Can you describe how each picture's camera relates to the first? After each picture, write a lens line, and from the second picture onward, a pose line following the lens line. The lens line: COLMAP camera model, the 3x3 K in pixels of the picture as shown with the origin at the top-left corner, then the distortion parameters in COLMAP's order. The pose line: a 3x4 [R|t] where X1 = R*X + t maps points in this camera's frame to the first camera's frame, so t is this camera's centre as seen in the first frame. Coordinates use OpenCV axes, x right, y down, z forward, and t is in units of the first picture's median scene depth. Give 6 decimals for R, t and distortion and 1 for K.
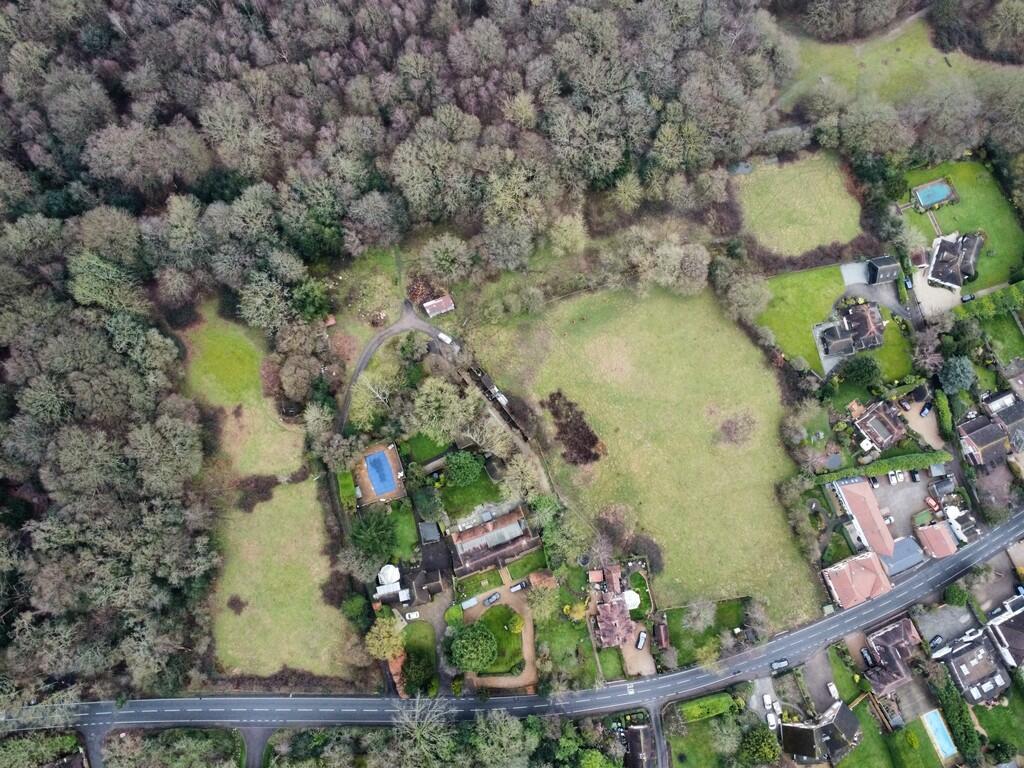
lens RADIAL K [[764.3, 0, 517.3], [0, 764.3, 384.2], [0, 0, 1]] dist [0.000010, 0.002886]
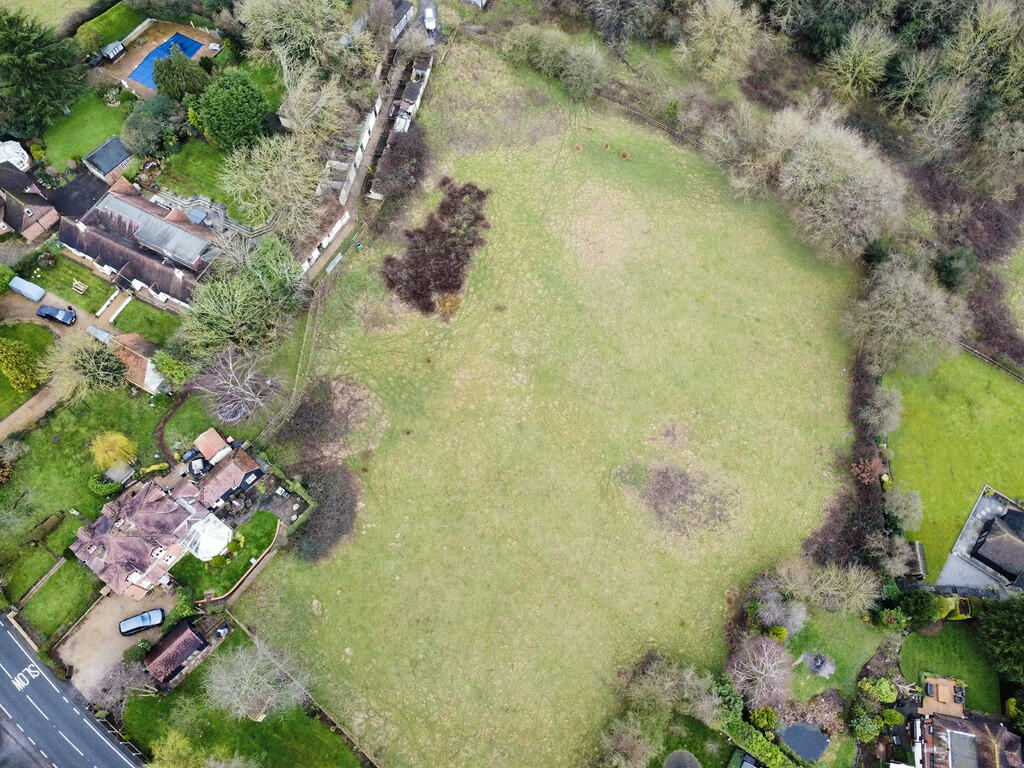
lens RADIAL K [[764.3, 0, 510.7], [0, 764.3, 379.9], [0, 0, 1]] dist [0.000010, 0.002886]
pose [[0.649995, 0.685741, -0.327515, 0.323053], [-0.750005, 0.648319, -0.131050, 0.147315], [0.122467, 0.330820, 0.935714, 0.565181]]
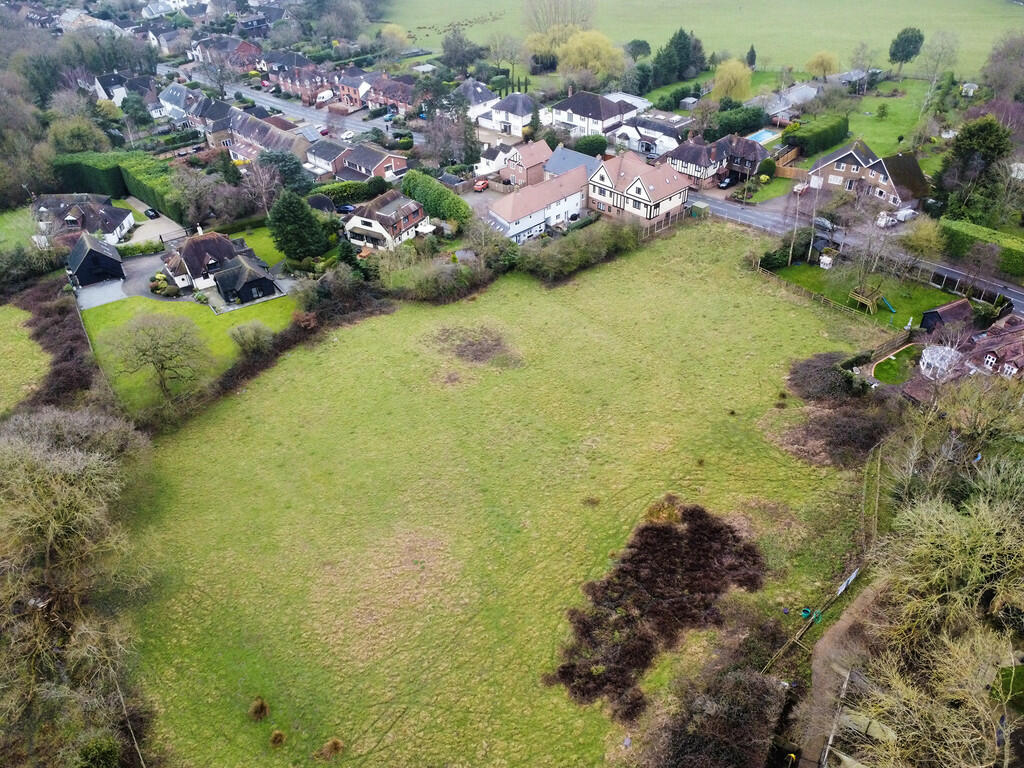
lens RADIAL K [[764.3, 0, 518.7], [0, 764.3, 385.6], [0, 0, 1]] dist [0.000010, 0.002886]
pose [[-0.373689, -0.545200, 0.750409, -0.085806], [0.918514, -0.104834, 0.381237, -0.094574], [-0.129182, 0.831726, 0.539949, 0.776586]]
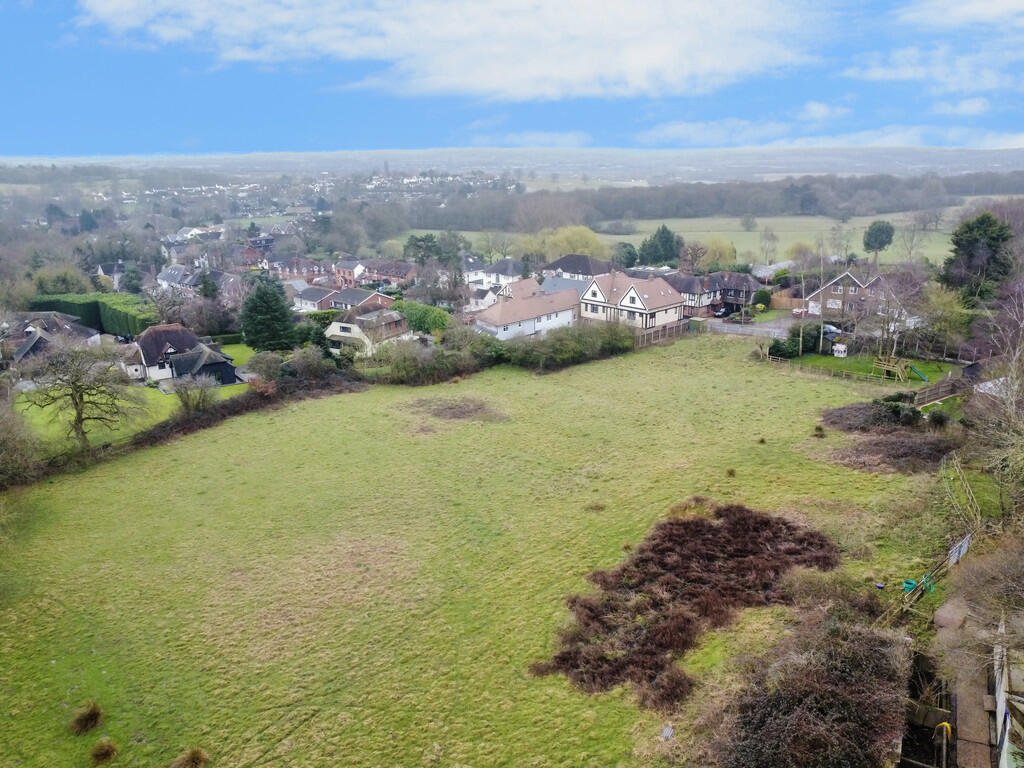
lens RADIAL K [[764.3, 0, 519.8], [0, 764.3, 387.8], [0, 0, 1]] dist [0.000010, 0.002886]
pose [[-0.381302, -0.261767, 0.886615, -0.081961], [0.913965, 0.037300, 0.404076, -0.071156], [-0.138844, 0.964410, 0.225024, 0.905037]]
